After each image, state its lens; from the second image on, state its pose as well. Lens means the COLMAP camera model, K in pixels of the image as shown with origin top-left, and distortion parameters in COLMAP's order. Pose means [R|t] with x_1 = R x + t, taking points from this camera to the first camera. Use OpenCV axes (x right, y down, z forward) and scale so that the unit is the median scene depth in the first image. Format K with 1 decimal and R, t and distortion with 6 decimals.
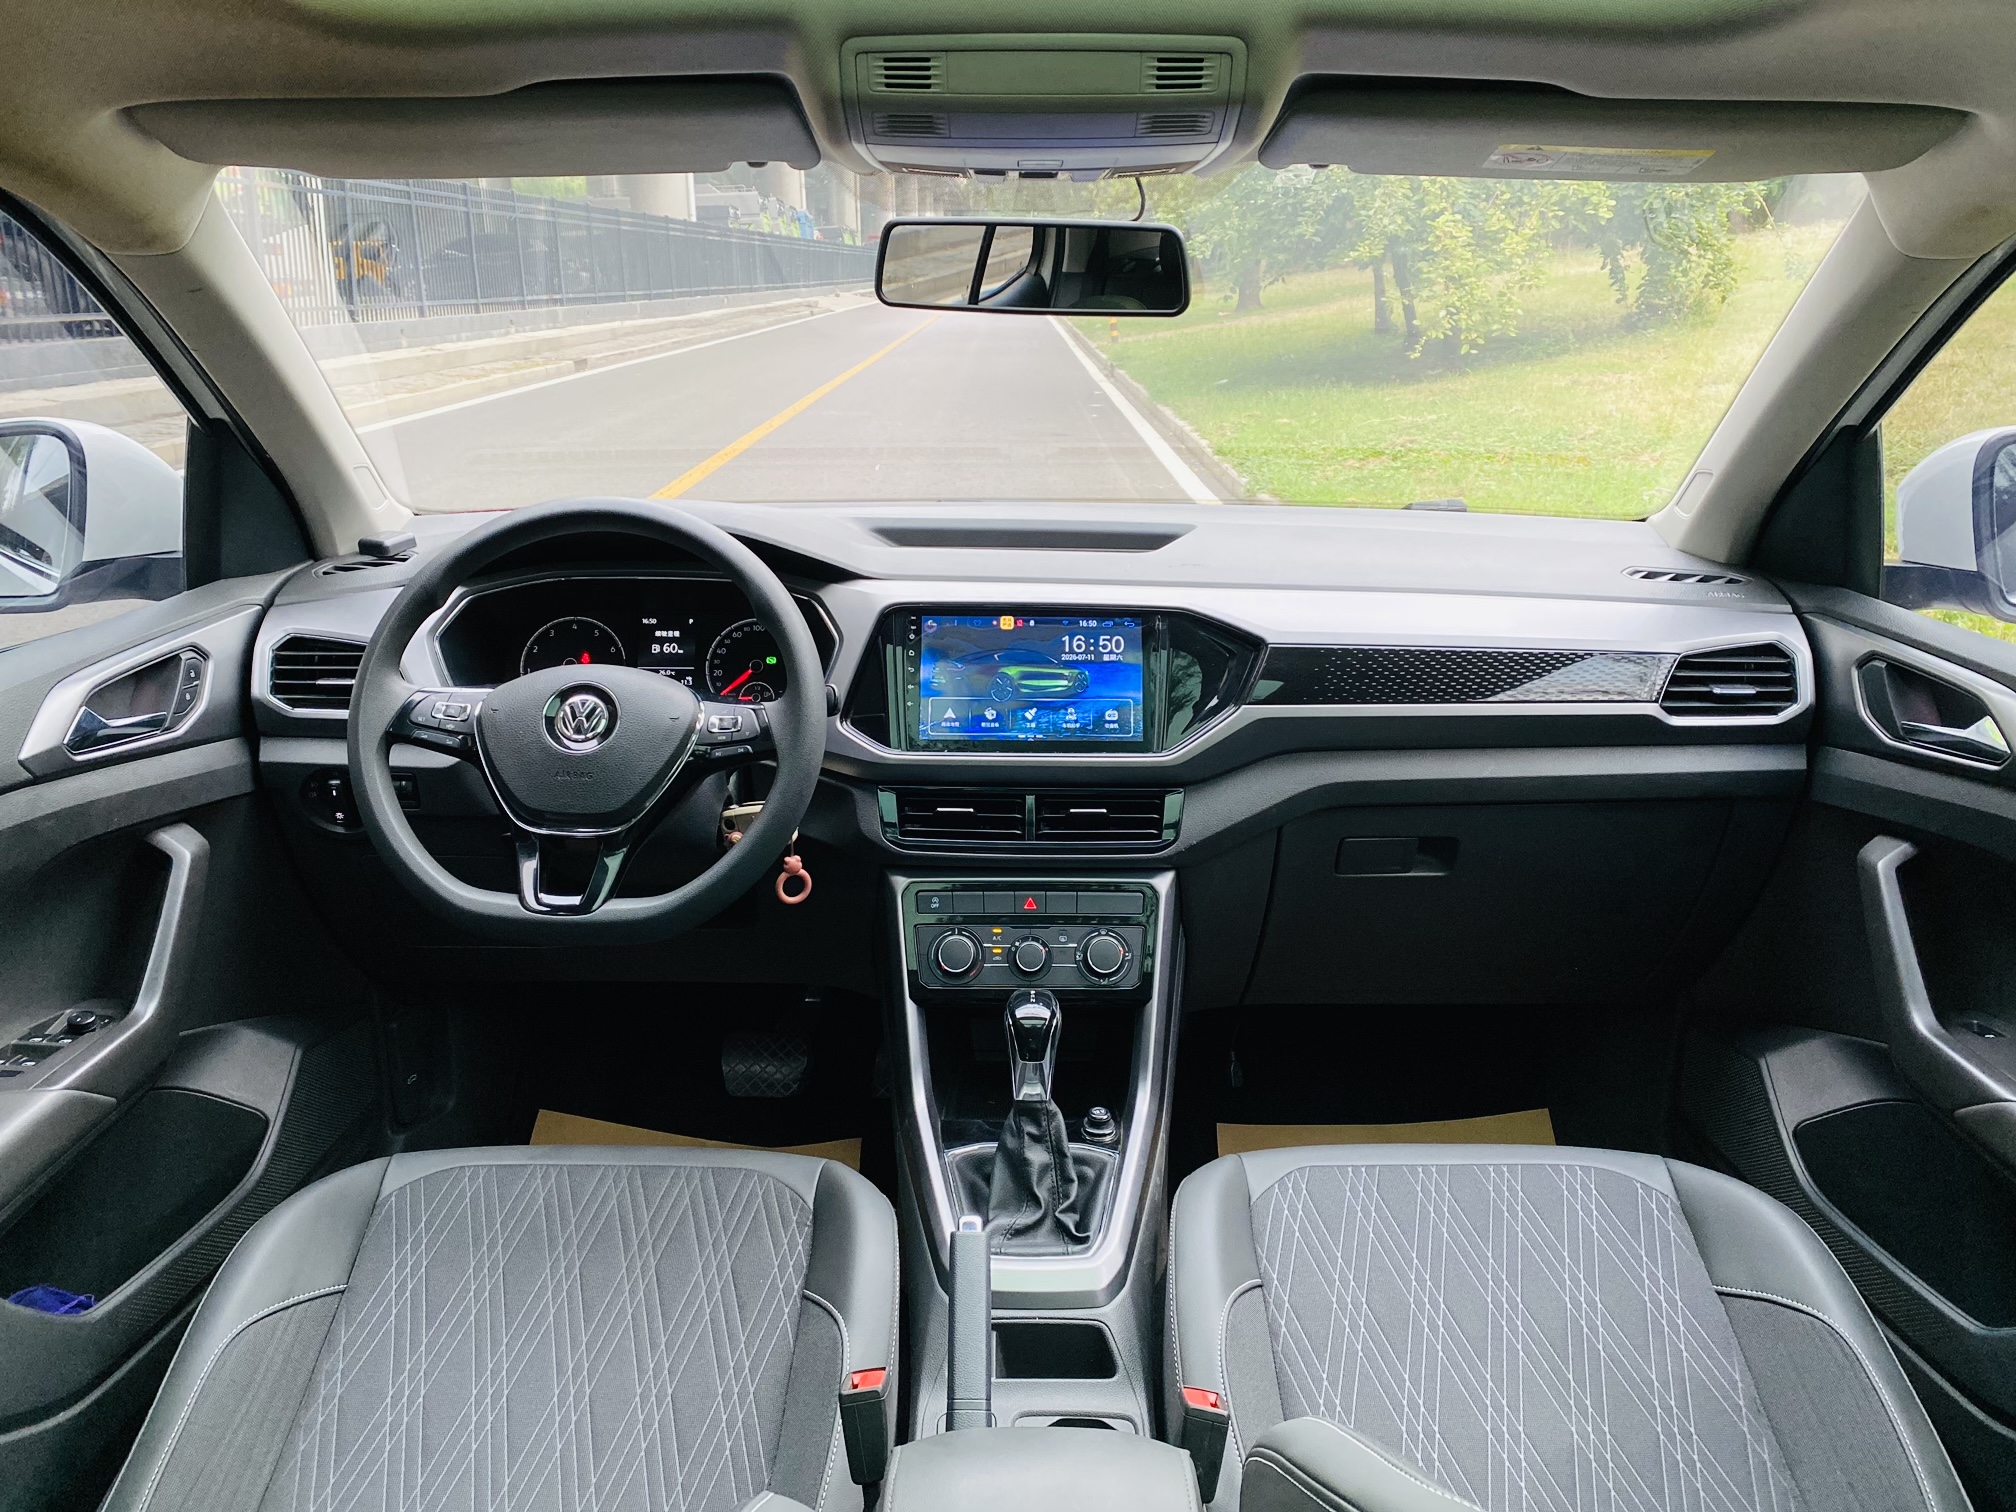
lens RADIAL K [[1586.2, 0, 1008.0], [0, 1586.2, 756.0], [0, 0, 1]] dist [0.128853, -0.229670]
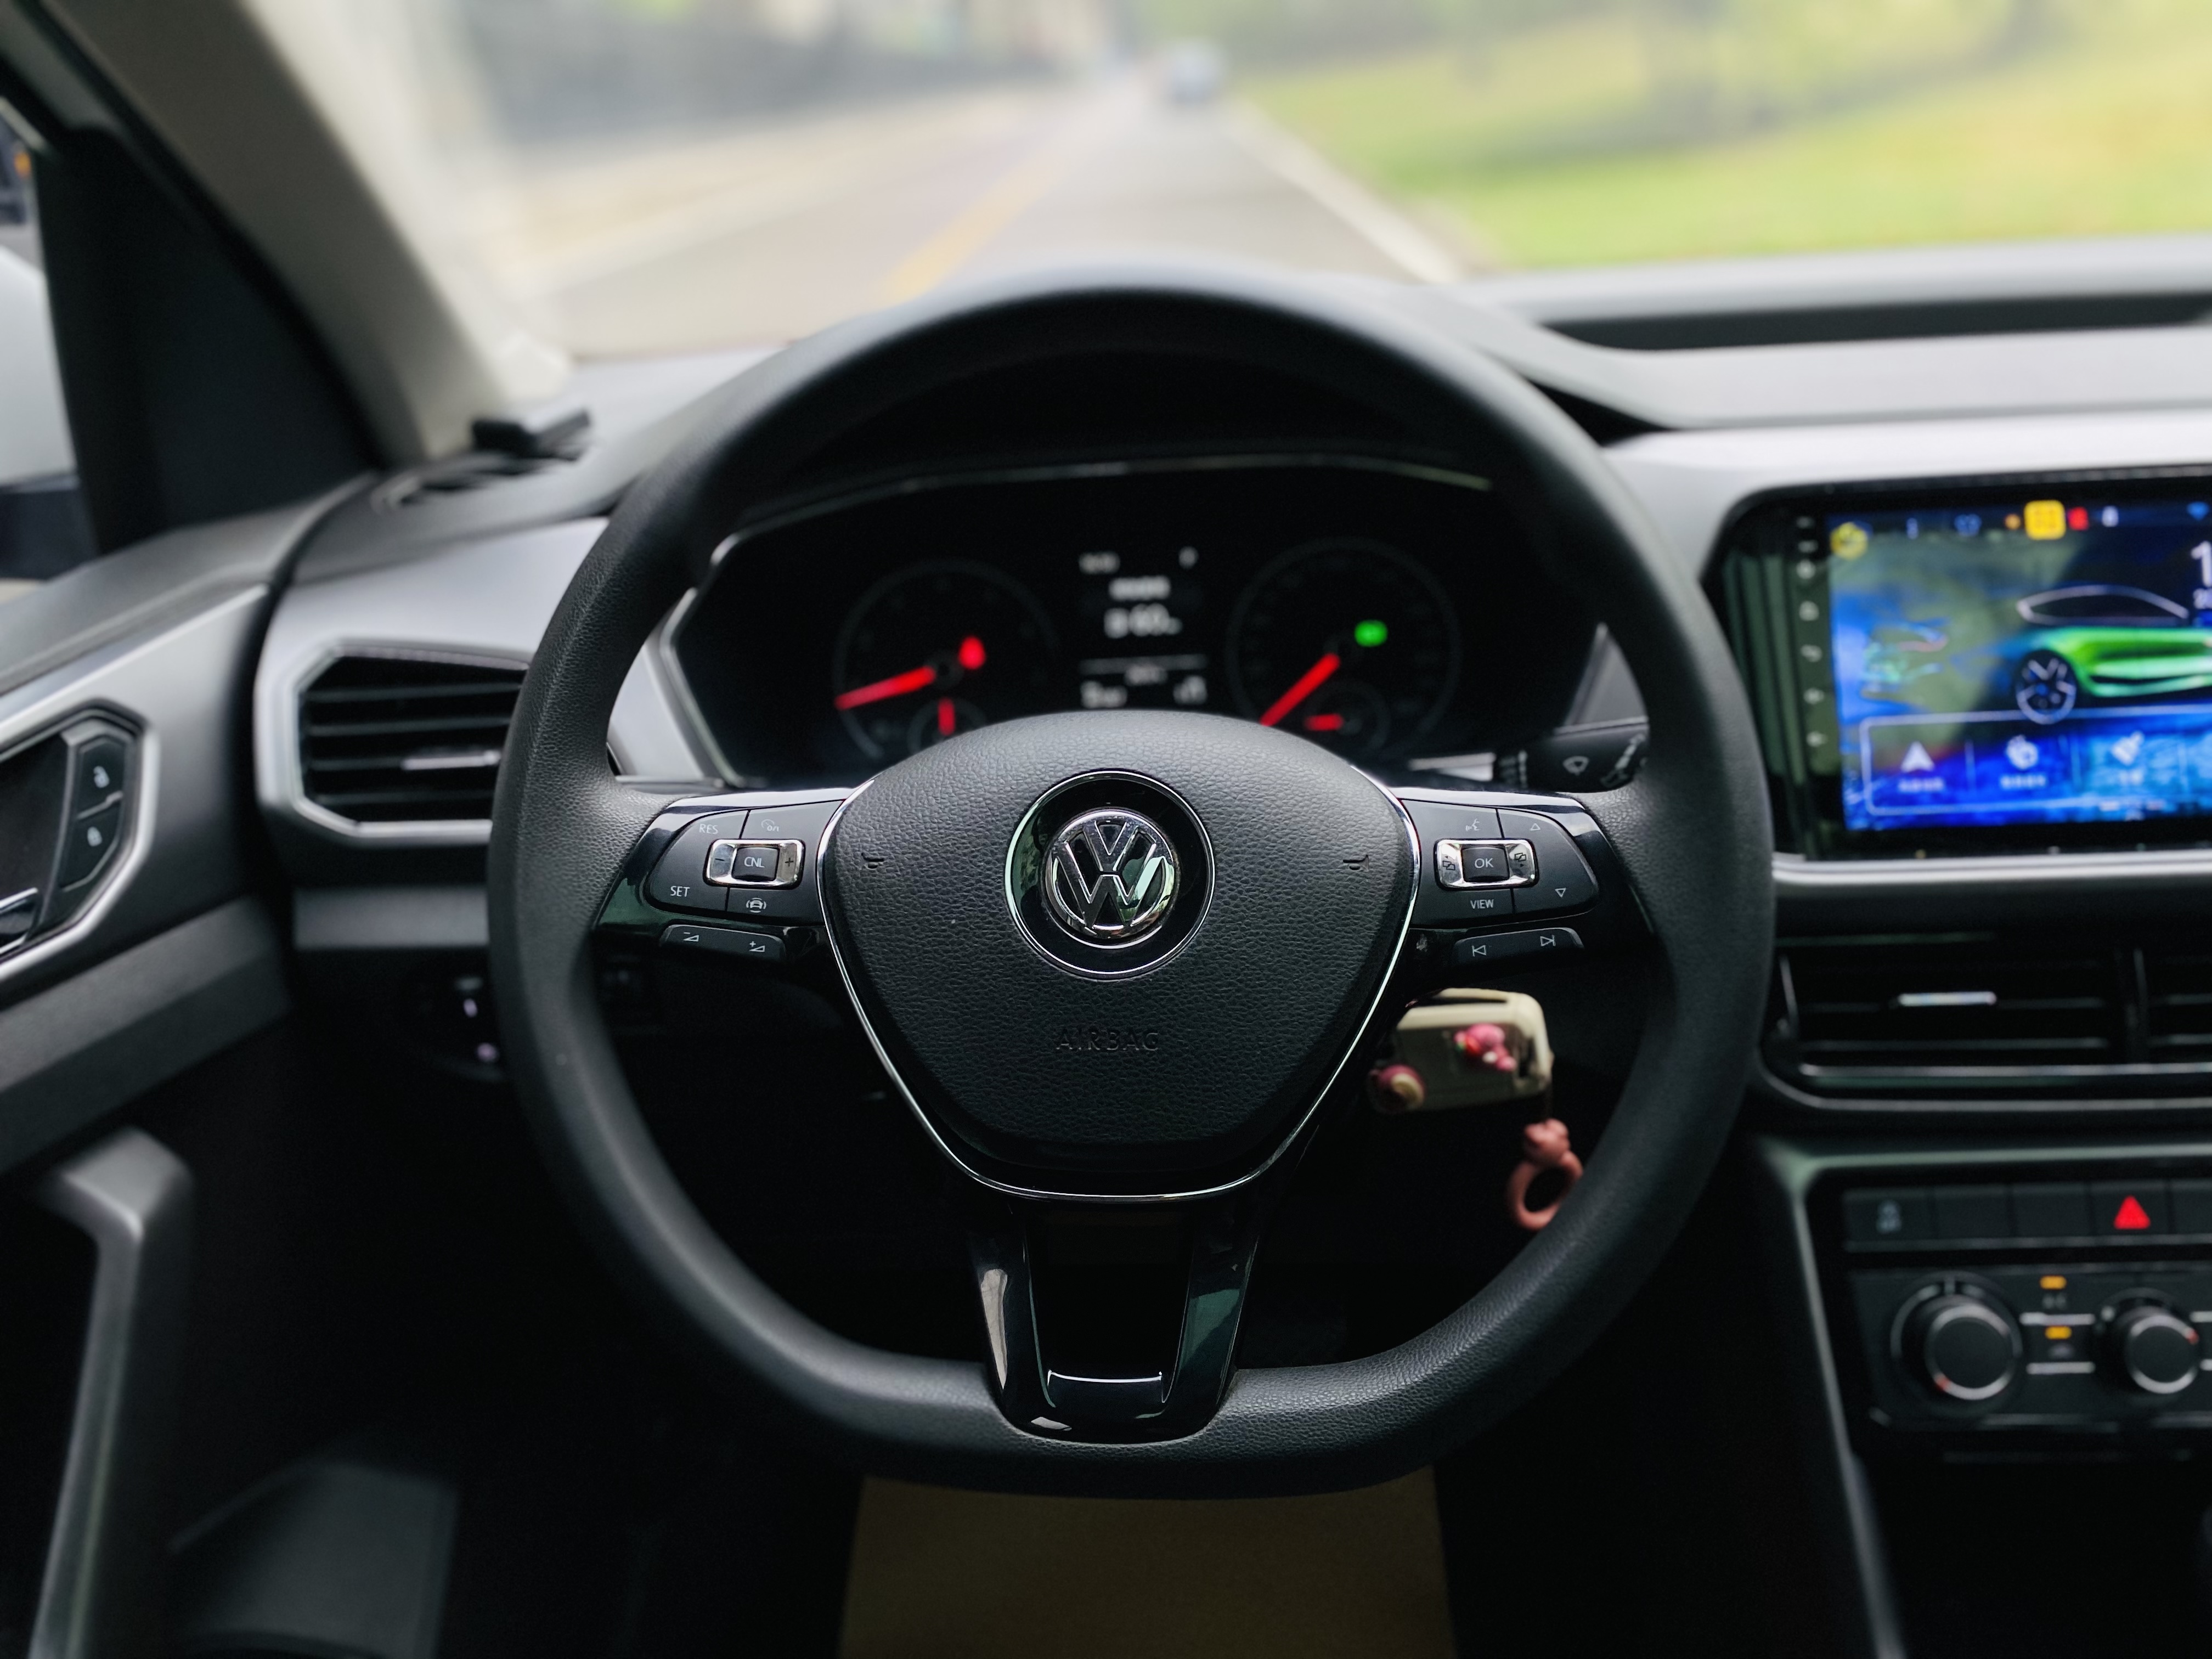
lens RADIAL K [[1740.5, 0, 1106.0], [0, 1740.5, 829.5], [0, 0, 1]] dist [0.128853, -0.229670]
pose [[0.997347, -0.049400, -0.053474, -0.219281], [0.054915, 0.992727, 0.107132, -0.068146], [0.047793, -0.109784, 0.992806, 0.541374]]
